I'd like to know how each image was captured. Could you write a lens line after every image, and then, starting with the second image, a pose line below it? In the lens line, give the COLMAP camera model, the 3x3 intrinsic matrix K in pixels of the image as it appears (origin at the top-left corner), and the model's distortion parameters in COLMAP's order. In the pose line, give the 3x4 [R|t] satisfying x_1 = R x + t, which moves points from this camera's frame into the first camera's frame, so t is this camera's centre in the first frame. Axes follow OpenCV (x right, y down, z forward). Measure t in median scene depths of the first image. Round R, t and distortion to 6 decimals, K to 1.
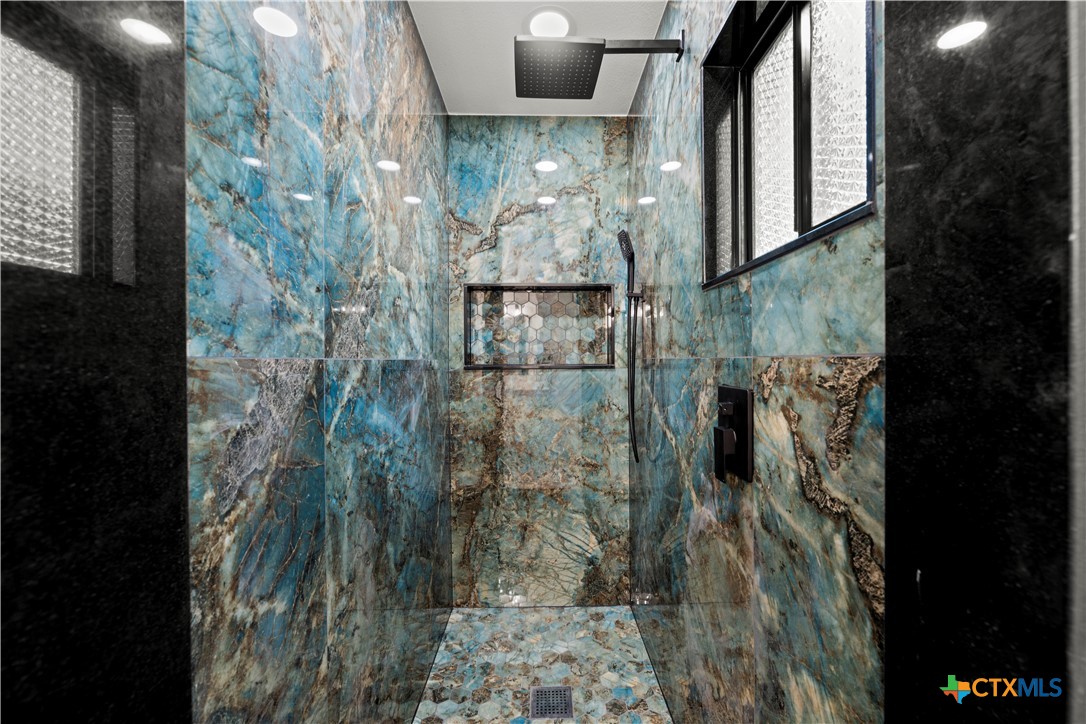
lens RADIAL K [[425.6, 0, 544.5], [0, 425.6, 365.0], [0, 0, 1]] dist [0.001483, -0.001069]
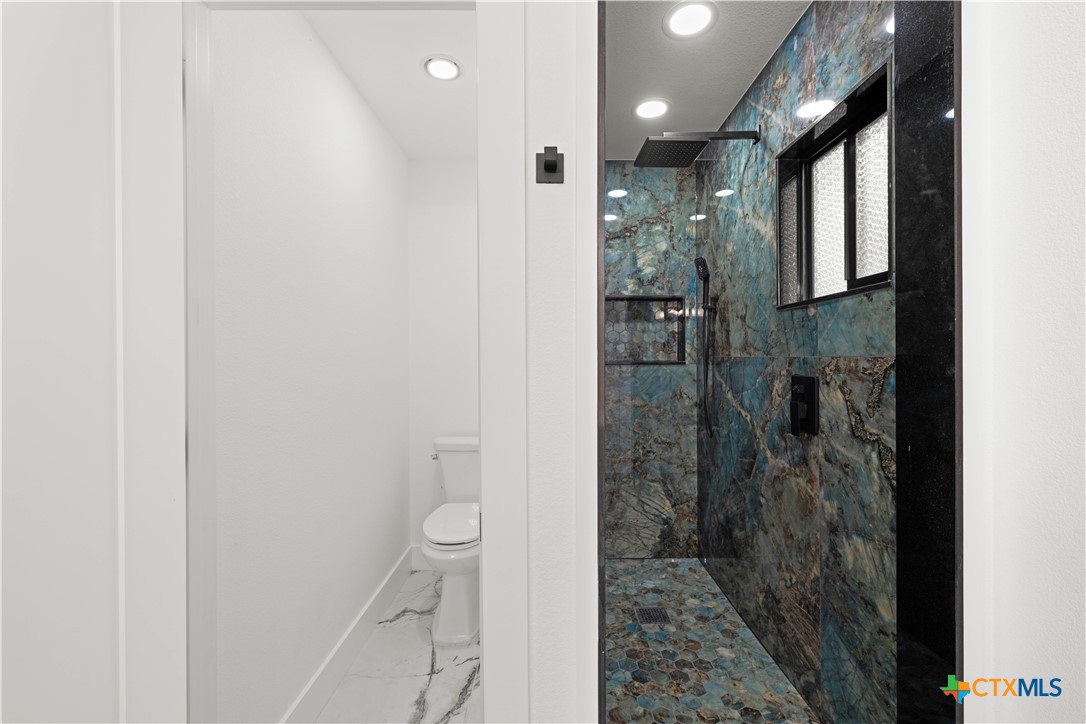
lens RADIAL K [[455.8, 0, 541.6], [0, 455.8, 359.4], [0, 0, 1]] dist [0.004404, -0.000144]
pose [[0.999926, 0.000392, -0.012165, -0.366160], [-0.000450, 0.999988, -0.004799, 0.000216], [0.012163, 0.004804, 0.999914, -0.505141]]
